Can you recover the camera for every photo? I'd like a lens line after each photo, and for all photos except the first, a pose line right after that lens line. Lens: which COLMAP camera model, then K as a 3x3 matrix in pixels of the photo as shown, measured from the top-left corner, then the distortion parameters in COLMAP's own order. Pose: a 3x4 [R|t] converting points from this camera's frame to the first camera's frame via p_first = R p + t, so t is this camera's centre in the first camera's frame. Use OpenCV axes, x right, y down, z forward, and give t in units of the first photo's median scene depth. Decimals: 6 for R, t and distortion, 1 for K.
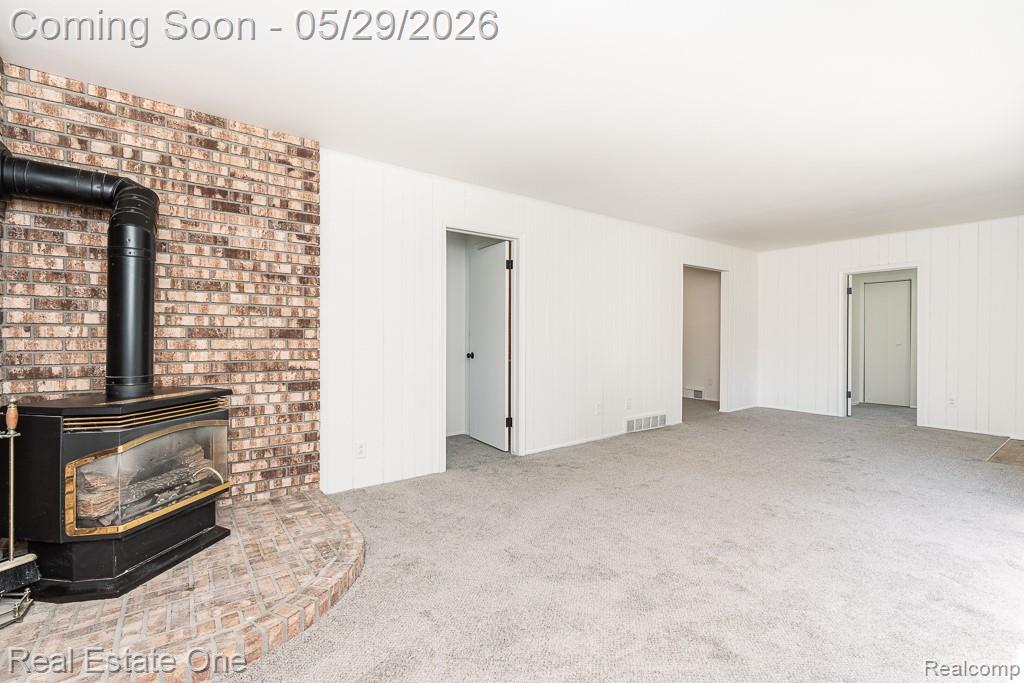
lens RADIAL K [[465.0, 0, 510.0], [0, 465.0, 336.4], [0, 0, 1]] dist [-0.000789, 0.000012]
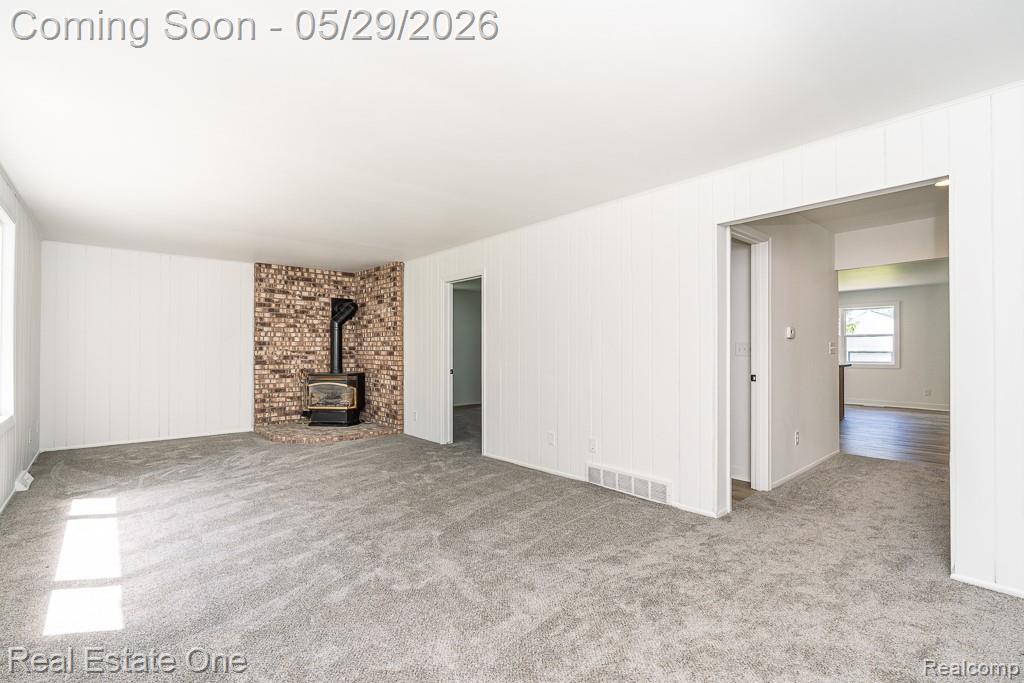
lens RADIAL K [[463.3, 0, 510.7], [0, 463.3, 348.7], [0, 0, 1]] dist [-0.000728, -0.000026]
pose [[0.066779, -0.007237, -0.997742, 1.754490], [-0.001876, 0.999971, -0.007378, -0.012622], [0.997766, 0.002364, 0.066763, 1.424012]]
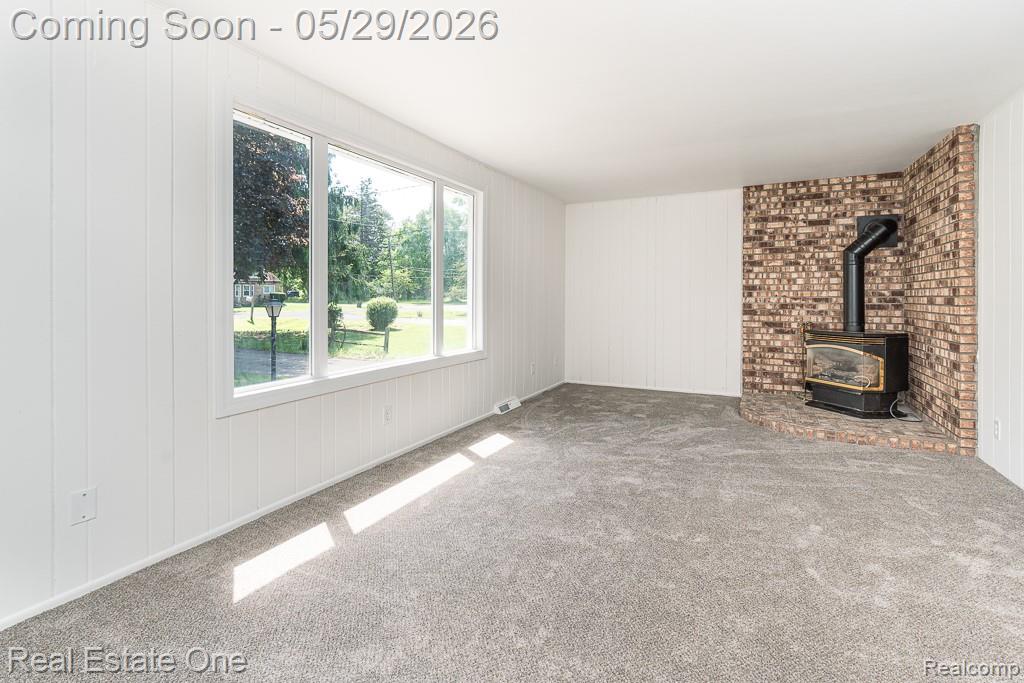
lens RADIAL K [[478.4, 0, 522.9], [0, 478.4, 300.5], [0, 0, 1]] dist [-0.001833, -0.000084]
pose [[-0.892517, -0.001704, -0.451010, 1.048018], [-0.003591, 0.999988, 0.003328, -0.007944], [0.450999, 0.004590, -0.892513, 1.601441]]
